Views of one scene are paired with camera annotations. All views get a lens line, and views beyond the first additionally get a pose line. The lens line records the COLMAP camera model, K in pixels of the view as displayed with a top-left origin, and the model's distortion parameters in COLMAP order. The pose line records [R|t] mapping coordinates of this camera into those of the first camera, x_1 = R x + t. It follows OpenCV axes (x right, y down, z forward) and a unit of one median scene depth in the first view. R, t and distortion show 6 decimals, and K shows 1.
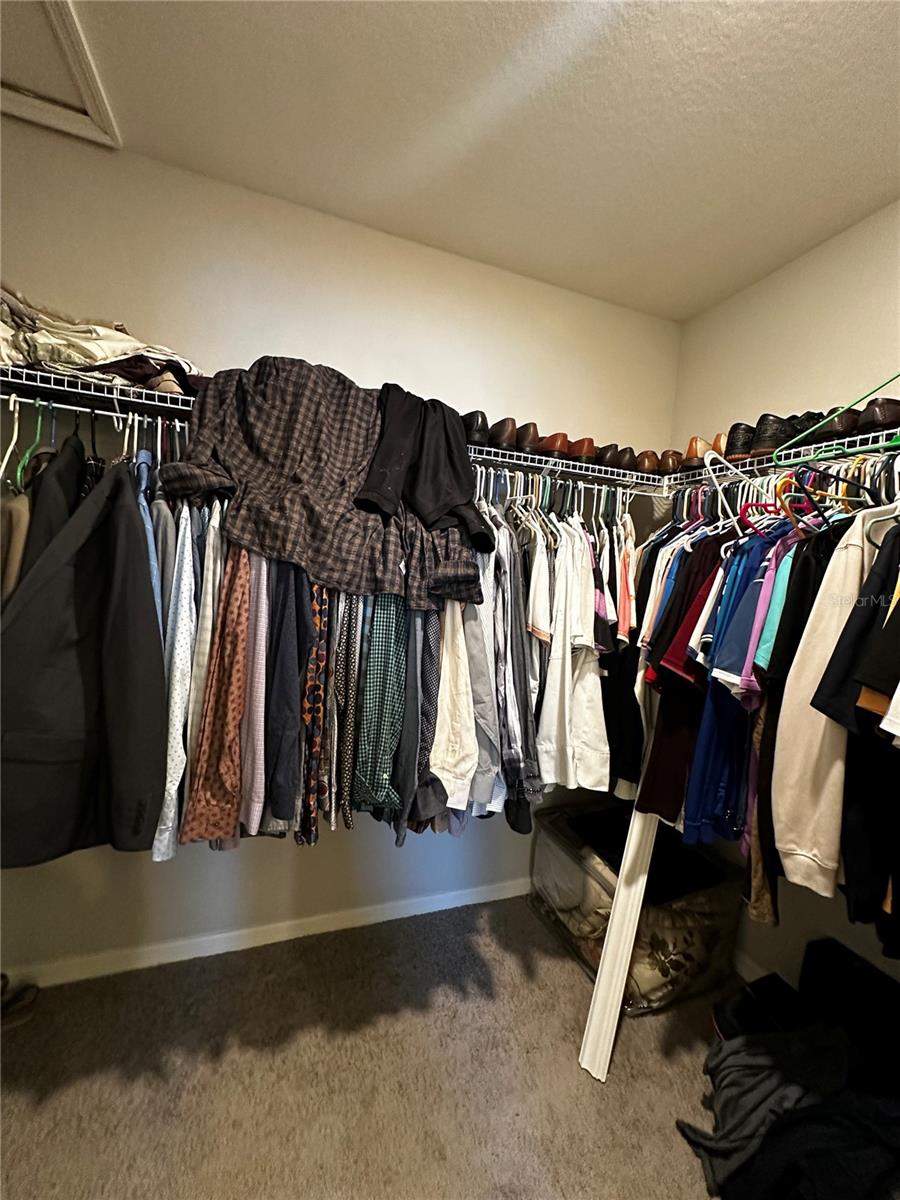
lens RADIAL K [[480.2, 0, 451.0], [0, 480.2, 599.6], [0, 0, 1]] dist [0.000650, 0.000027]
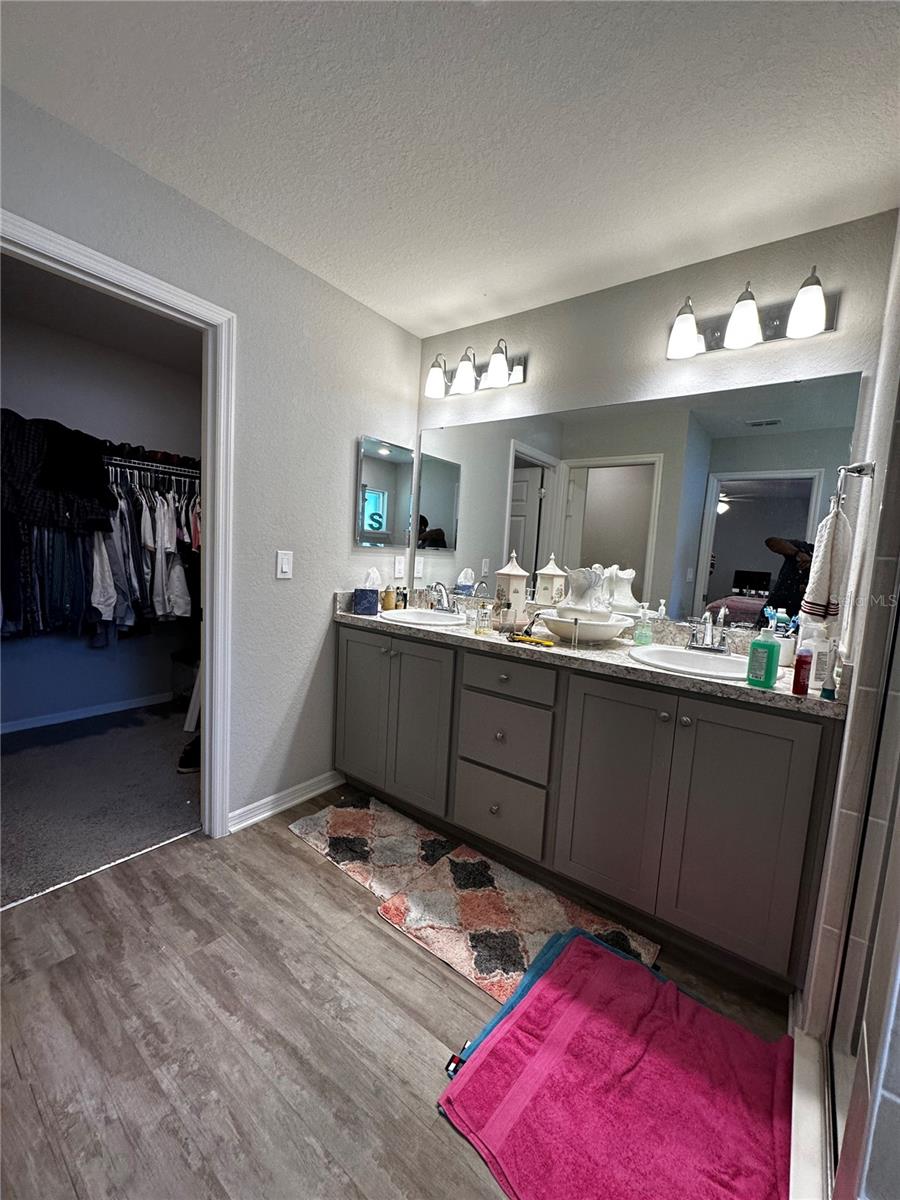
lens RADIAL K [[480.2, 0, 448.1], [0, 480.2, 601.7], [0, 0, 1]] dist [0.000650, 0.000027]
pose [[0.840551, -0.072838, 0.536813, 0.156672], [0.028649, 0.995510, 0.090218, 0.182743], [-0.540974, -0.060454, 0.838864, -1.863042]]
